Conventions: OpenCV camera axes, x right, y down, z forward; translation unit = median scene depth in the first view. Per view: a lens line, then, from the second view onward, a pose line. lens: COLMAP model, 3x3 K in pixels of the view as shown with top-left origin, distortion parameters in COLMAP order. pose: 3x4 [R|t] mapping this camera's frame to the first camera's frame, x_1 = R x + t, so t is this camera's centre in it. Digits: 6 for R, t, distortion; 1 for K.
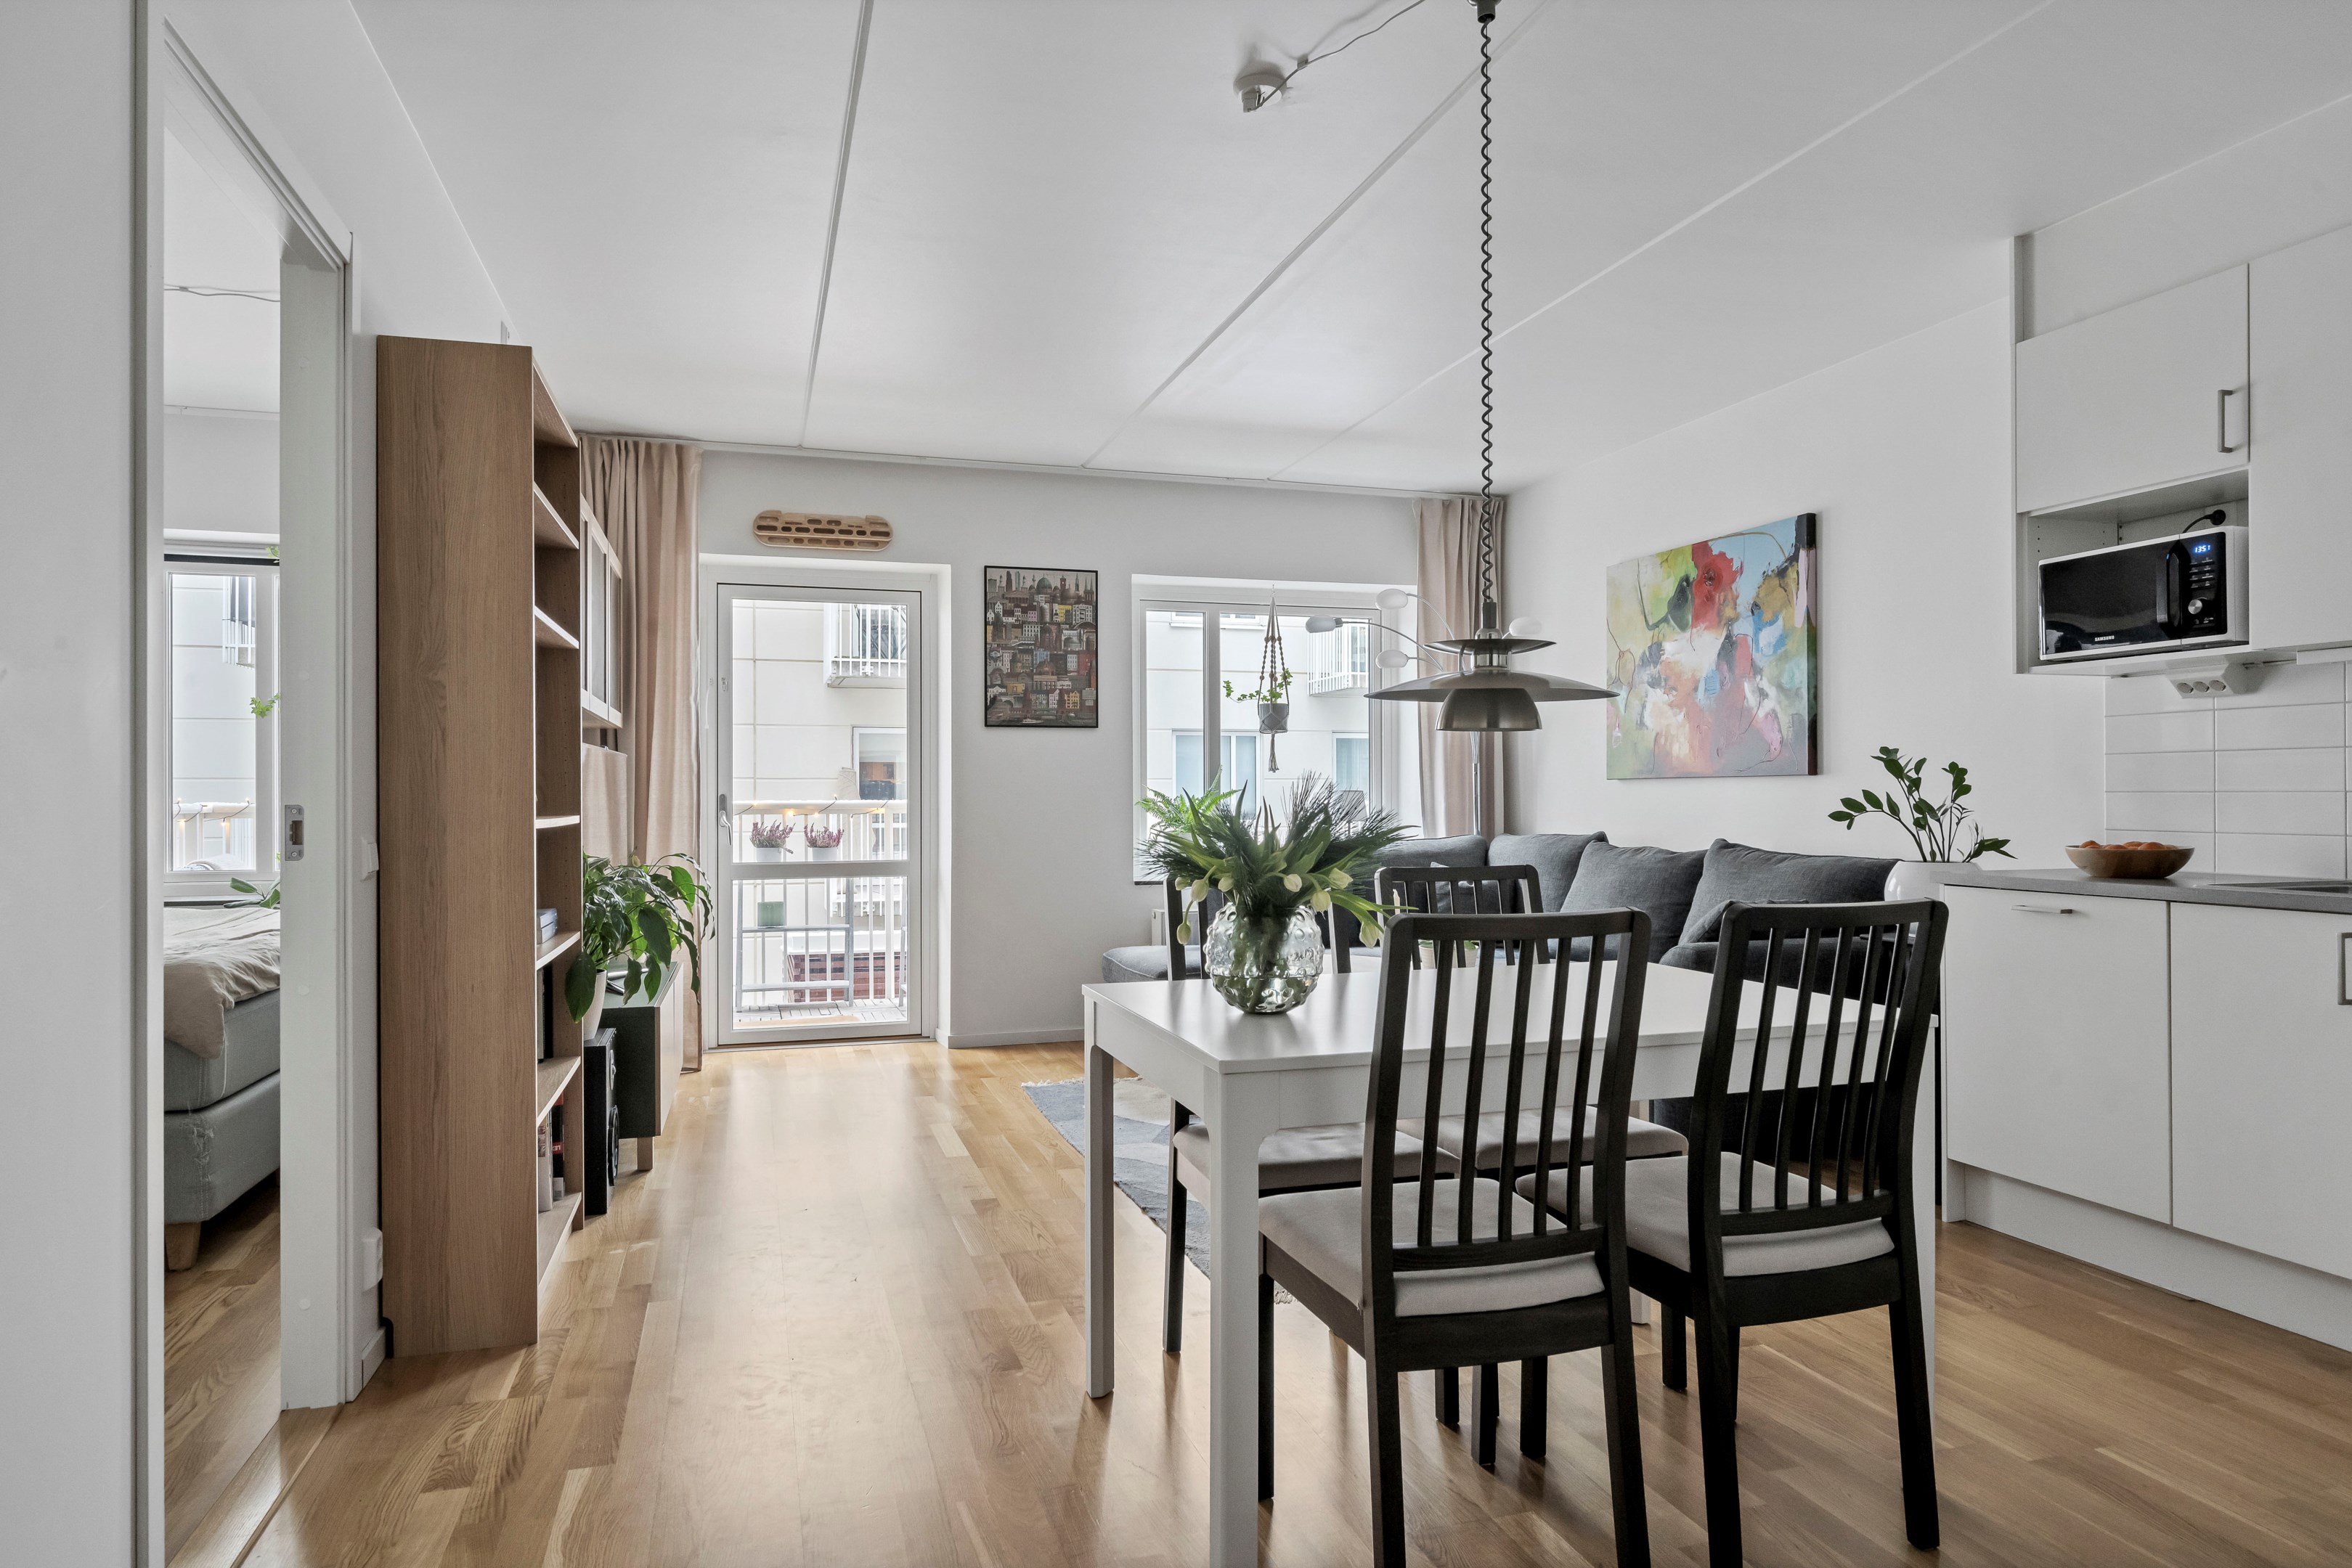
lens RADIAL K [[1363.9, 0, 1181.0], [0, 1363.9, 791.2], [0, 0, 1]] dist [-0.002949, -0.000385]
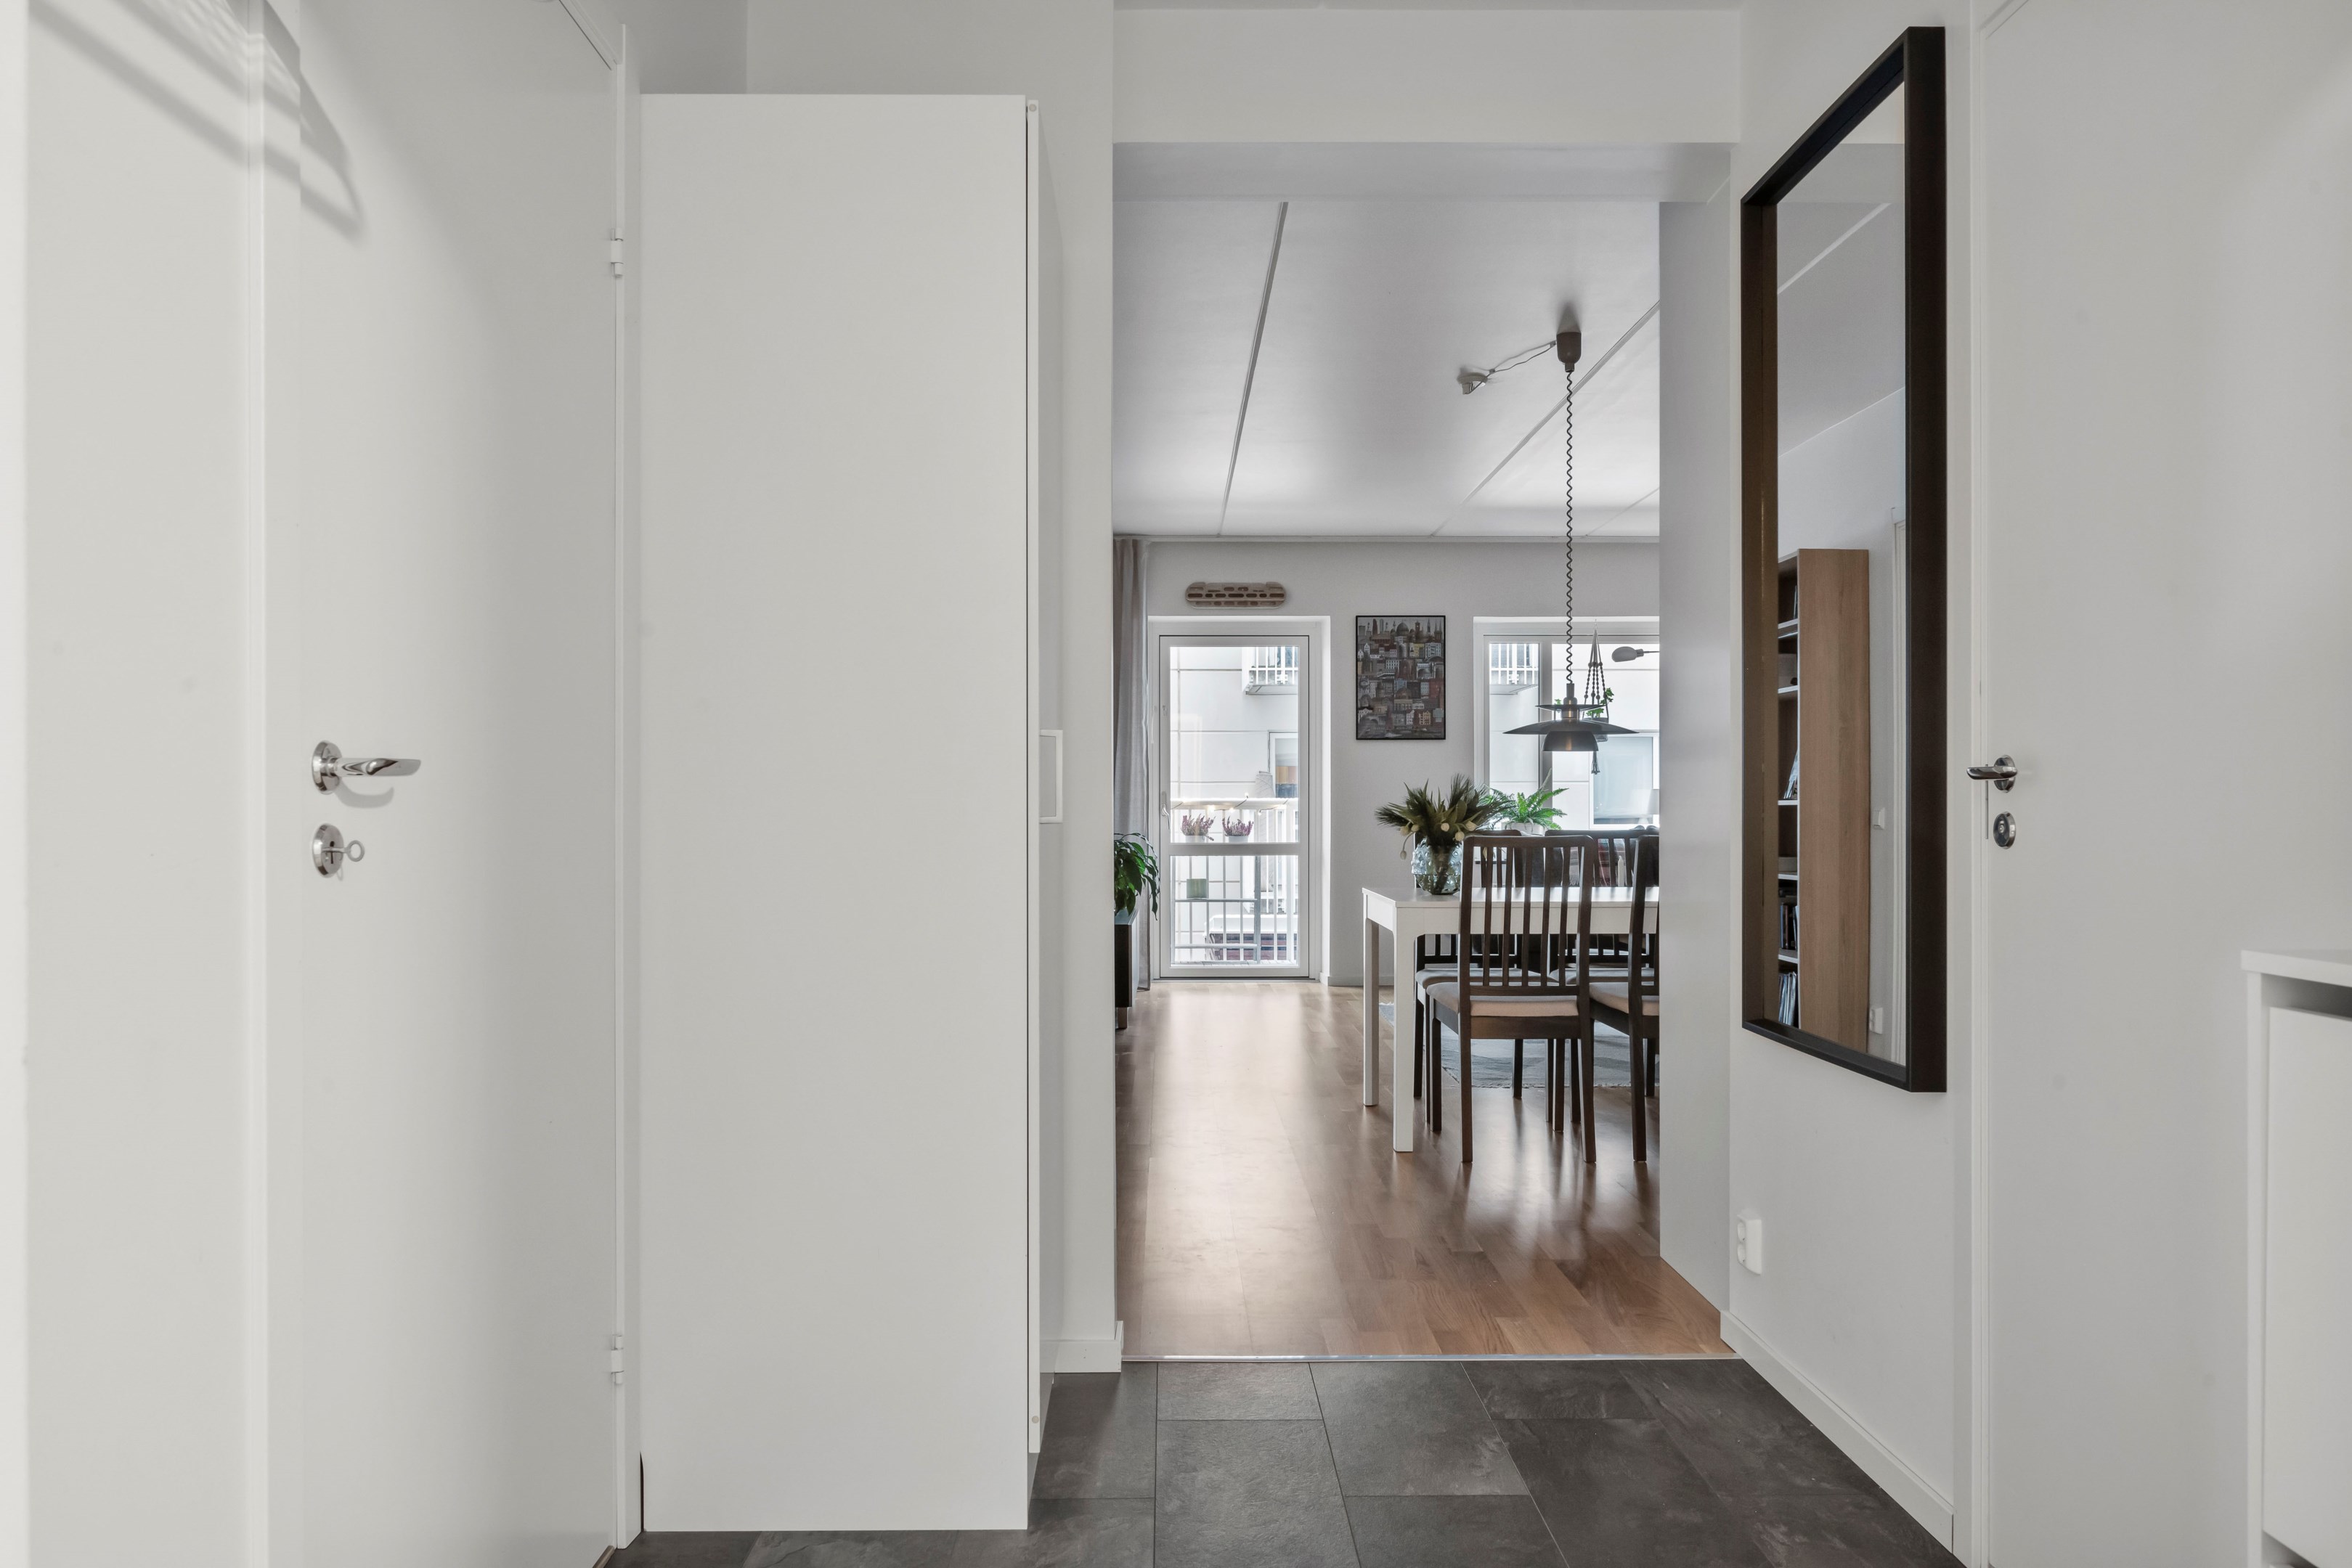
lens RADIAL K [[1775.7, 0, 1176.3], [0, 1775.7, 791.4], [0, 0, 1]] dist [-0.001777, -0.000031]
pose [[0.955854, -0.000692, -0.293842, 0.187034], [-0.000884, 0.999986, -0.005231, 0.010704], [0.293841, 0.005260, 0.955840, -0.657331]]
